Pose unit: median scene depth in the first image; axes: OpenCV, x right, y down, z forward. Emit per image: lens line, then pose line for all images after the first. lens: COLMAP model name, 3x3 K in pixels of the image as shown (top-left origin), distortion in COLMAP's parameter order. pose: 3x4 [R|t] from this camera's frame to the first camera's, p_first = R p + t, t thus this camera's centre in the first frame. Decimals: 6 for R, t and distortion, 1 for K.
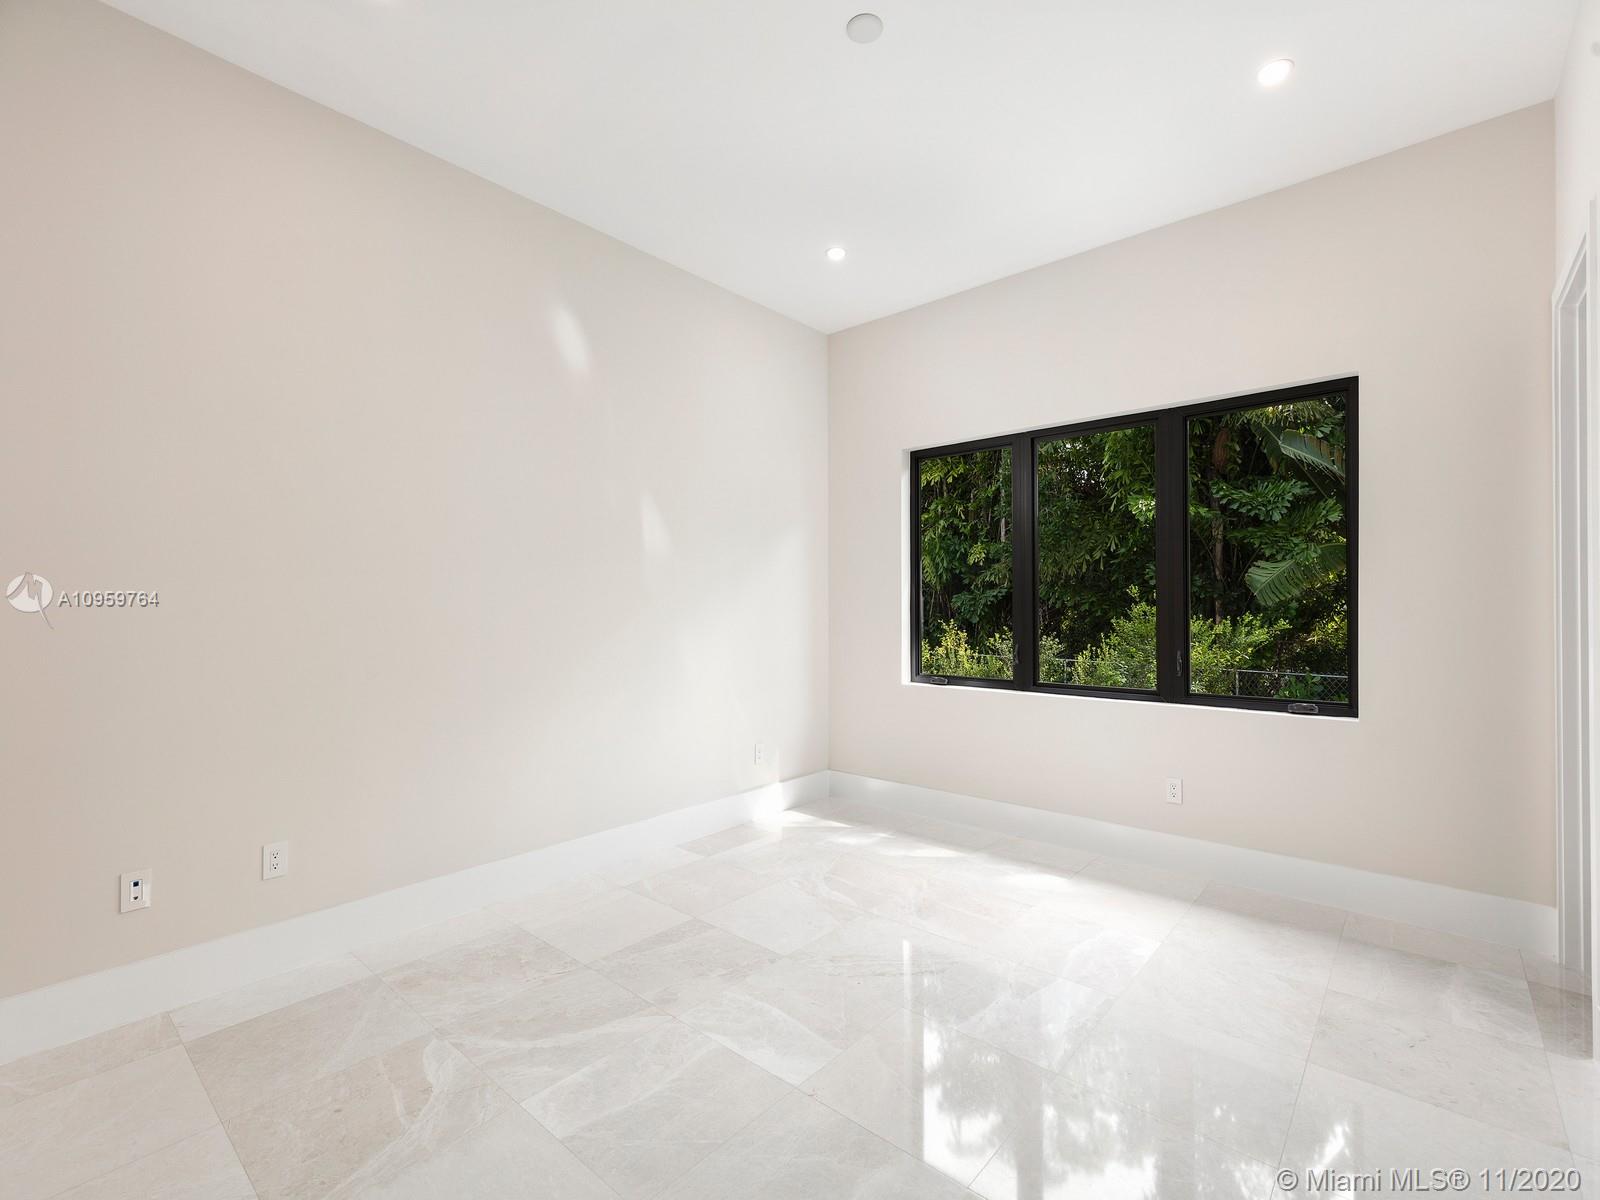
lens RADIAL K [[721.8, 0, 804.0], [0, 721.8, 602.4], [0, 0, 1]] dist [0.002490, -0.000509]
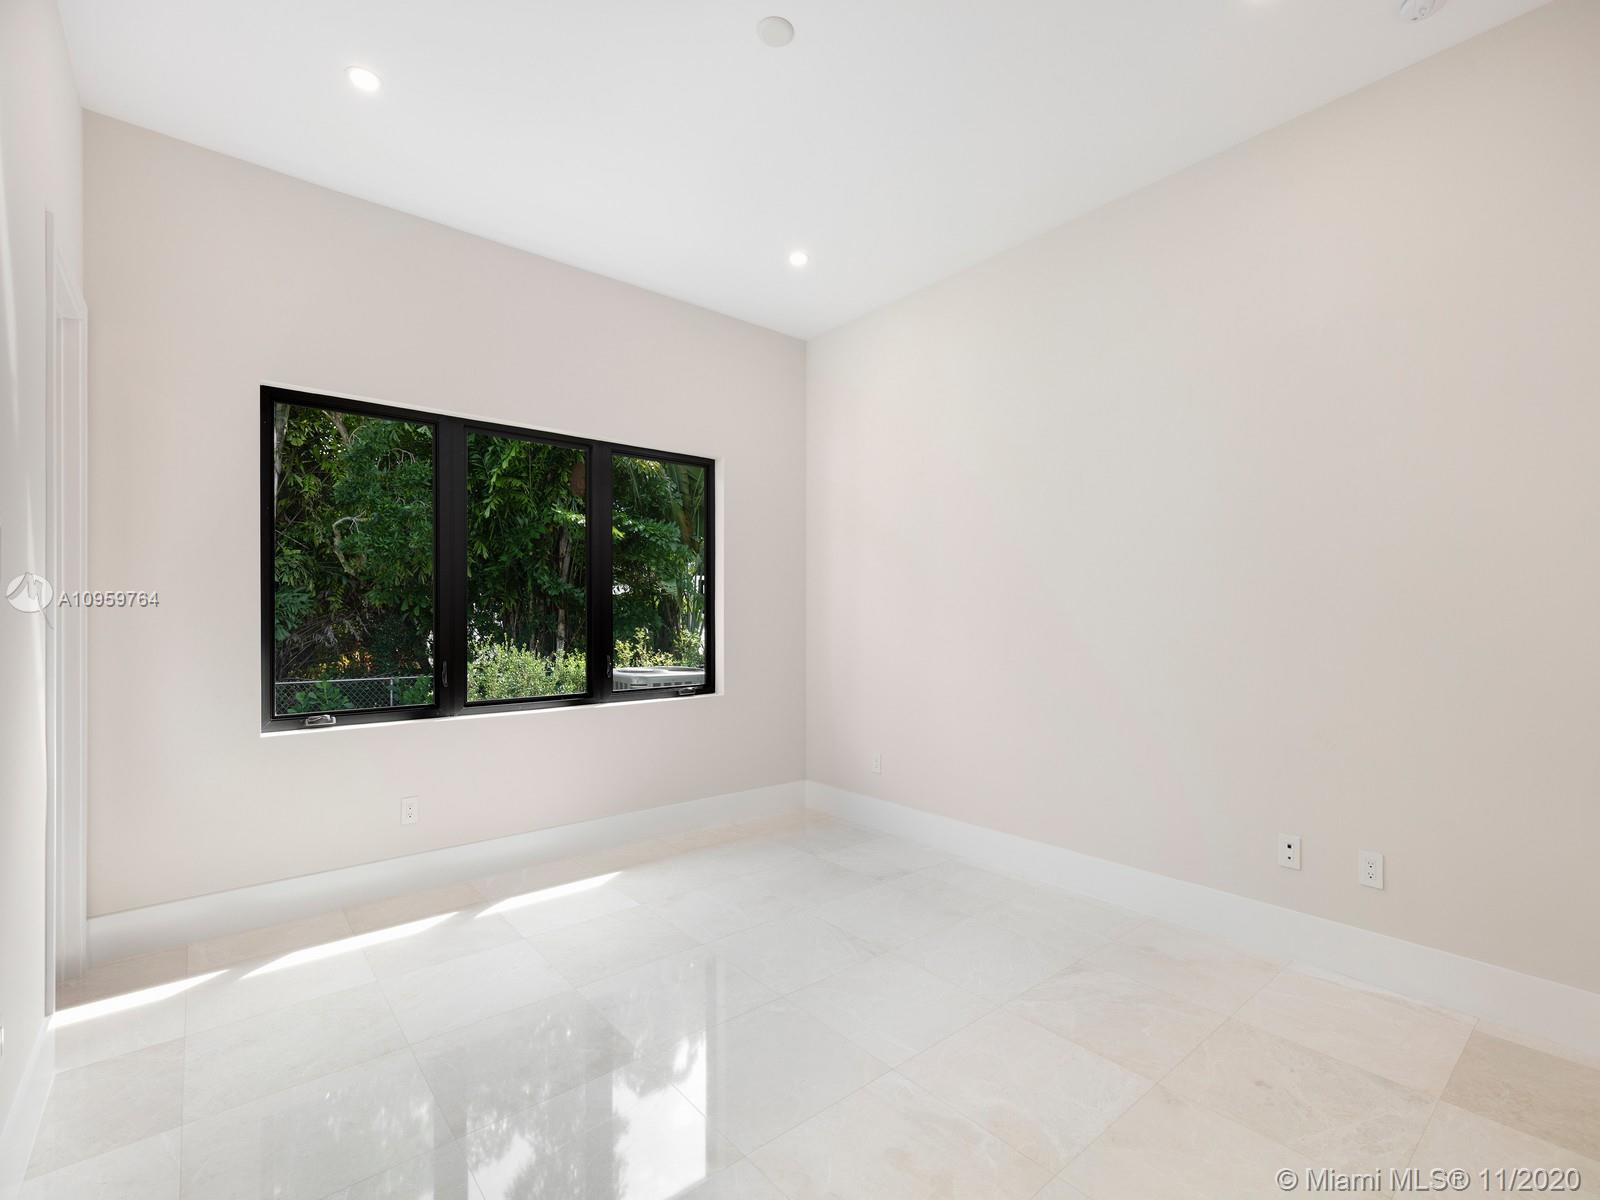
lens RADIAL K [[721.8, 0, 809.2], [0, 721.8, 607.3], [0, 0, 1]] dist [0.002490, -0.000509]
pose [[0.163731, 0.012608, 0.986424, -0.392463], [-0.002774, 0.999920, -0.012320, 0.003622], [-0.986501, -0.000719, 0.163753, 0.353036]]
